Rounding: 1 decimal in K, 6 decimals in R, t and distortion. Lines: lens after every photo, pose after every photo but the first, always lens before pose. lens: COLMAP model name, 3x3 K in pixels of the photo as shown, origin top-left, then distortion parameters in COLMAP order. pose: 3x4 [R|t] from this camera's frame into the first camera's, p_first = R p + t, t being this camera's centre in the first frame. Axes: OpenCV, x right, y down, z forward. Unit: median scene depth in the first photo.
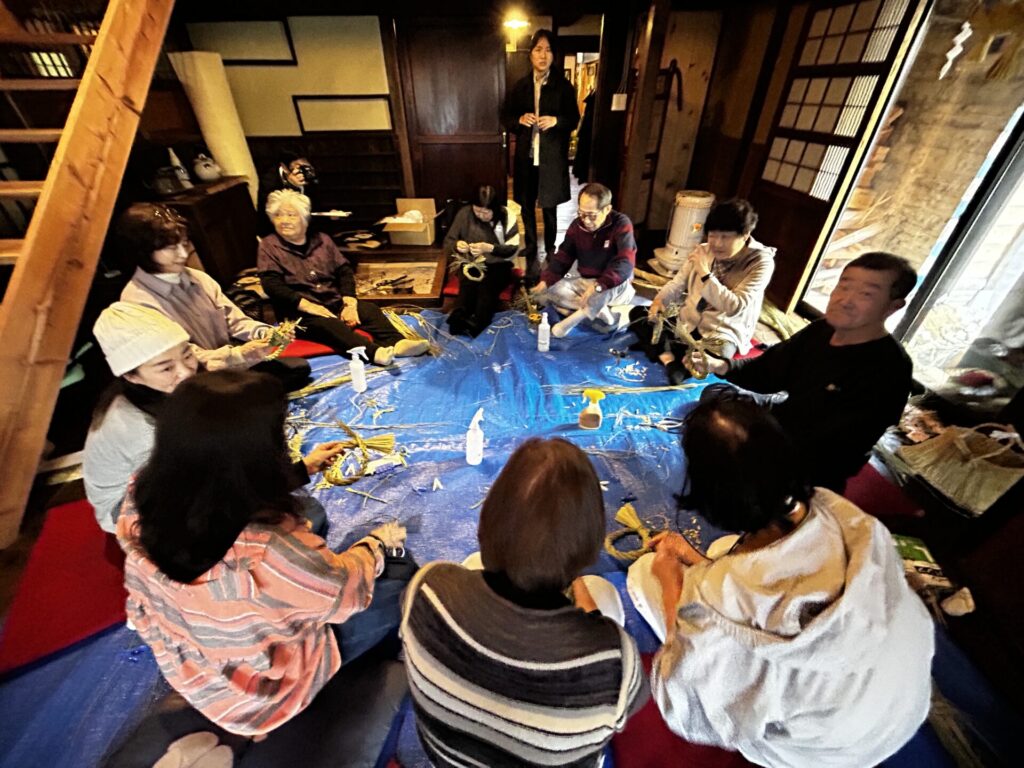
lens RADIAL K [[411.7, 0, 512.0], [0, 411.7, 384.0], [0, 0, 1]] dist [-0.002480, -0.000285]
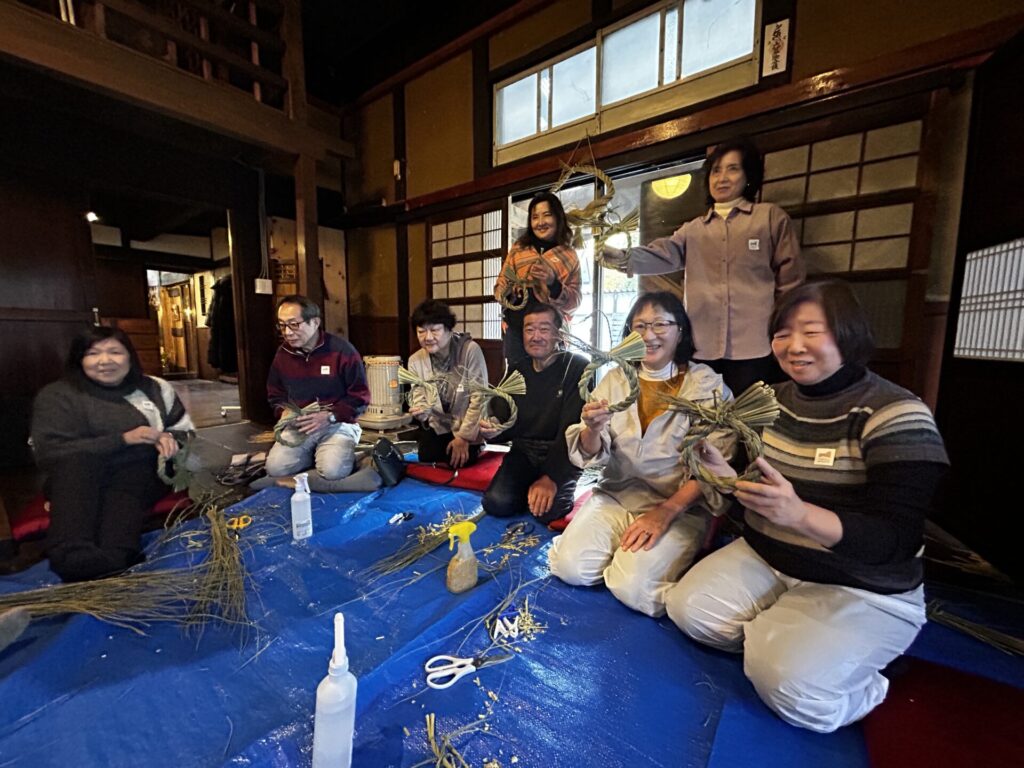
lens RADIAL K [[411.7, 0, 512.0], [0, 411.7, 384.0], [0, 0, 1]] dist [-0.002480, -0.000285]
pose [[0.638968, -0.084117, 0.764620, -0.119412], [0.441357, 0.854200, -0.274856, 0.020963], [-0.630019, 0.513095, 0.582932, 0.202927]]
